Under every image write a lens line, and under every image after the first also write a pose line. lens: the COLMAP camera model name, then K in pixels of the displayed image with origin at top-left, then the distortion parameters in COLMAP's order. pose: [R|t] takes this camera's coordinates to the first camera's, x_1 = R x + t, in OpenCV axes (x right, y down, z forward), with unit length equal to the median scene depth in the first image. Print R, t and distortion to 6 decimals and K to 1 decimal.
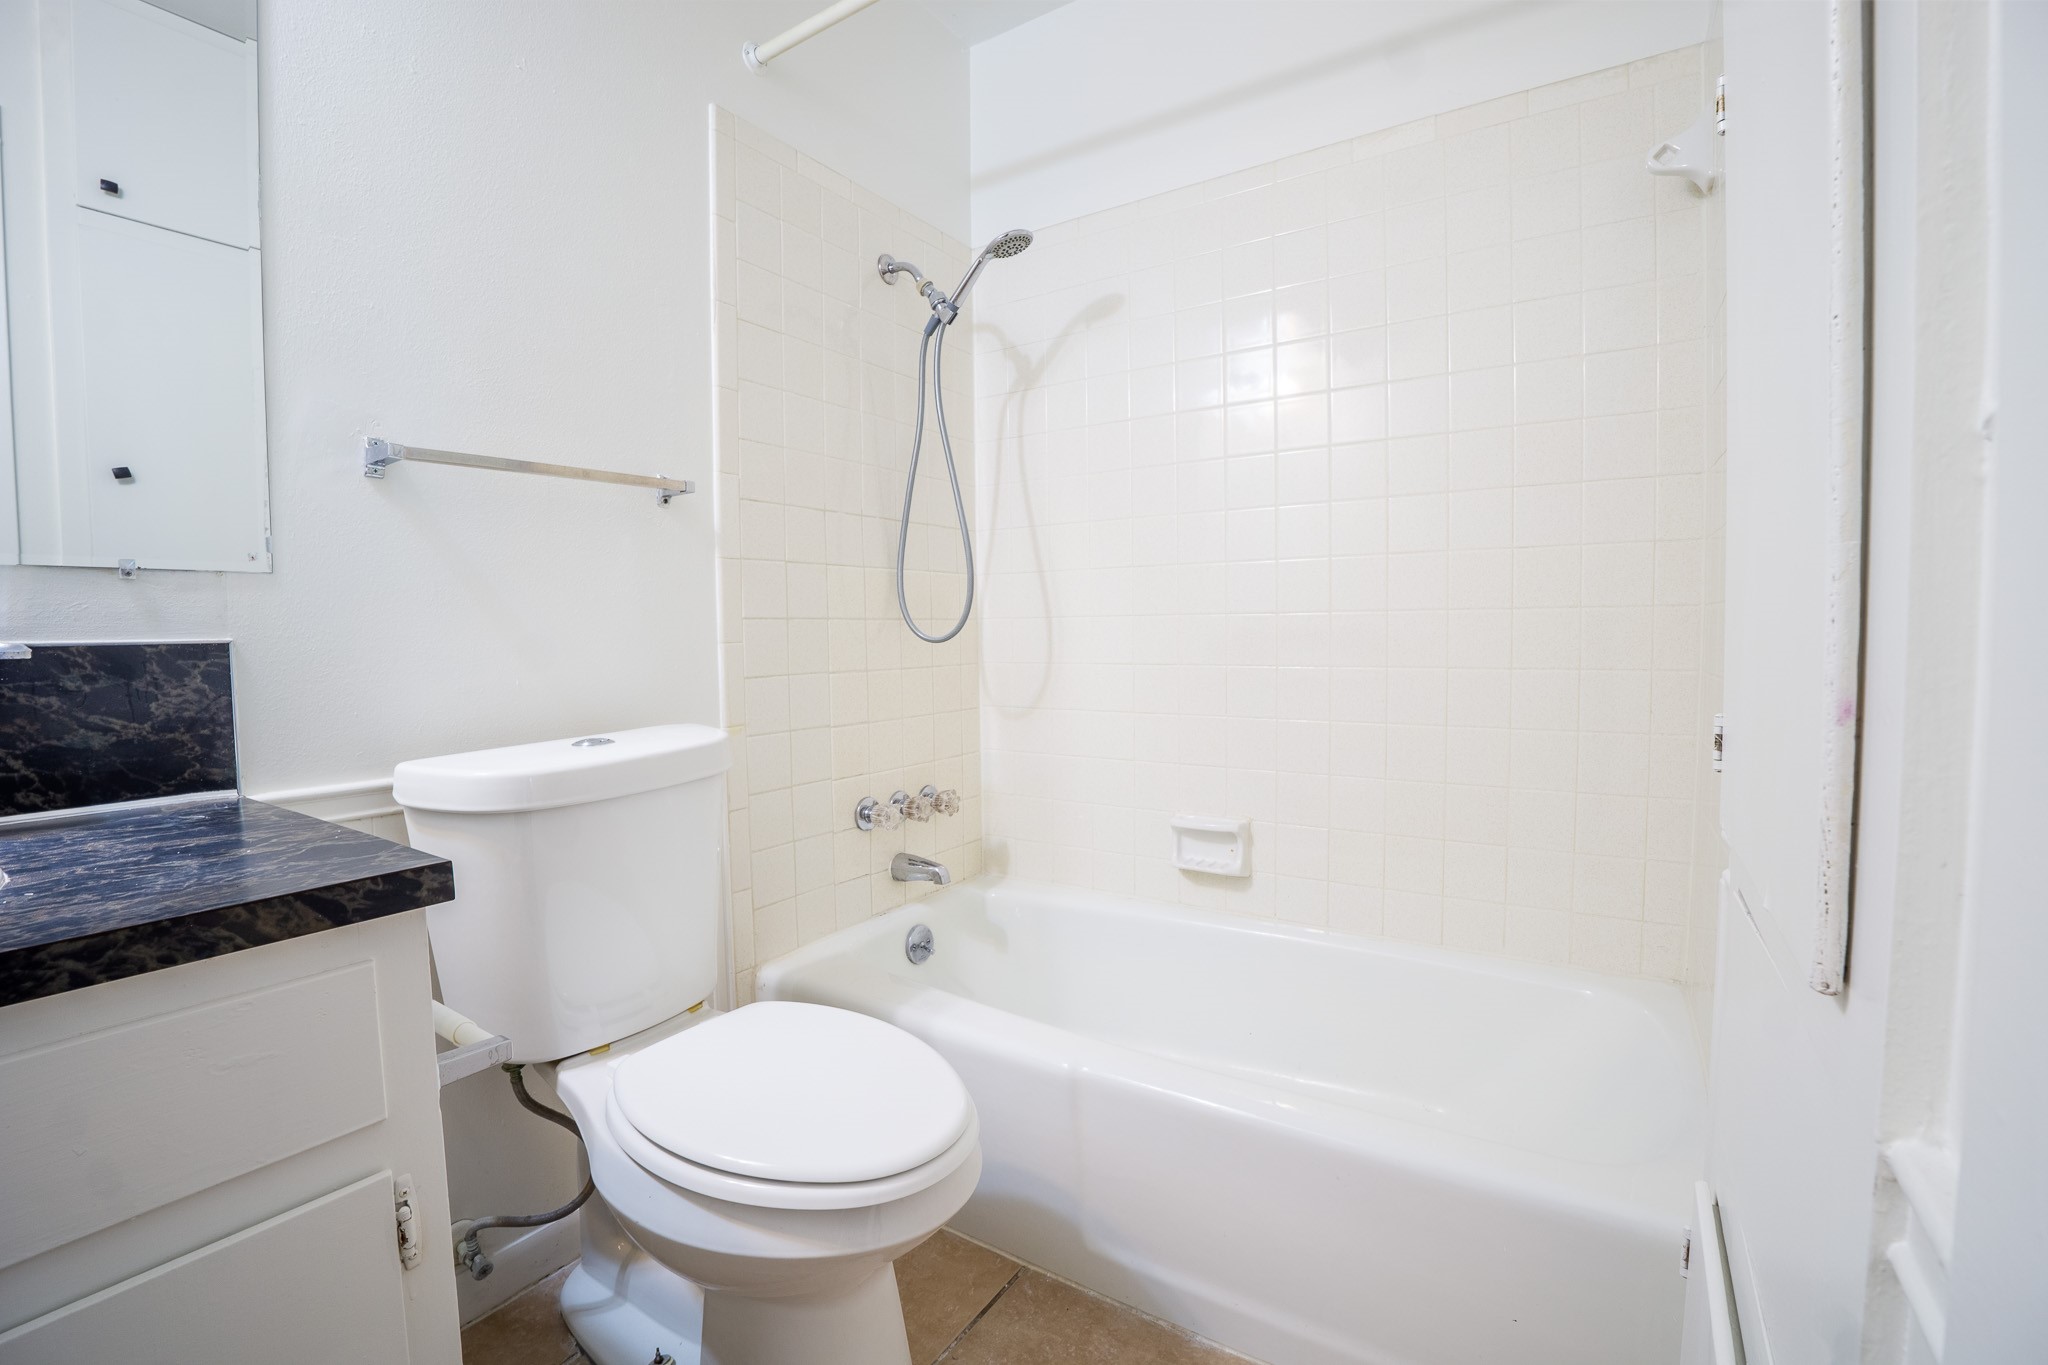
lens RADIAL K [[914.0, 0, 1005.3], [0, 914.0, 684.3], [0, 0, 1]] dist [-0.074140, 0.019622]
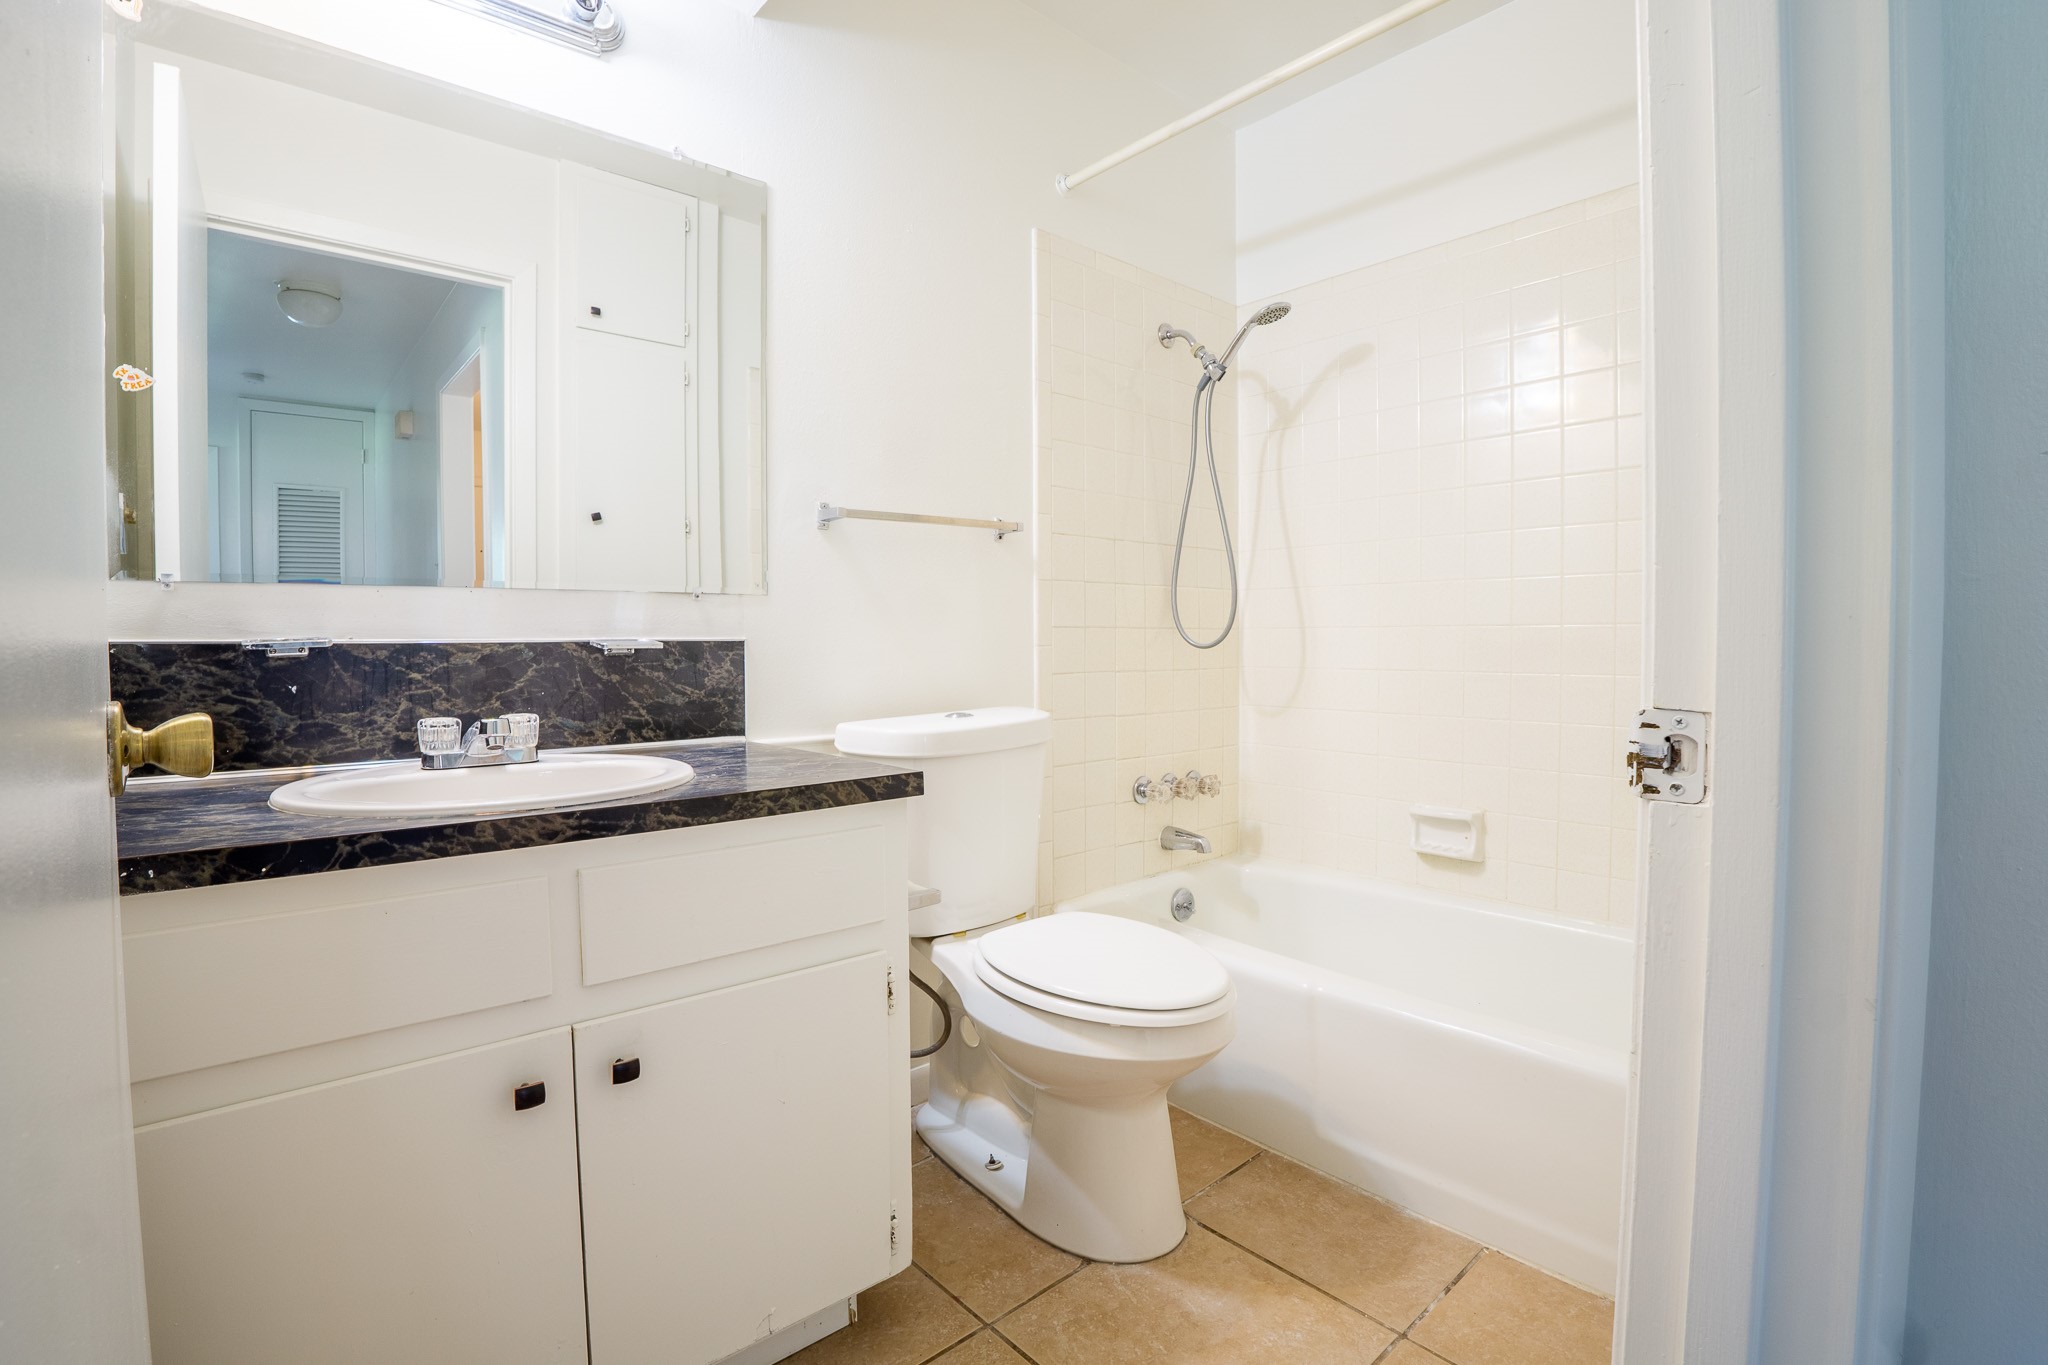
lens RADIAL K [[928.4, 0, 1026.7], [0, 928.4, 676.6], [0, 0, 1]] dist [-0.073984, 0.000147]
pose [[0.969142, 0.018375, -0.245817, -0.002637], [-0.022765, 0.999628, -0.015028, 0.014770], [0.245450, 0.020160, 0.969200, -0.229909]]
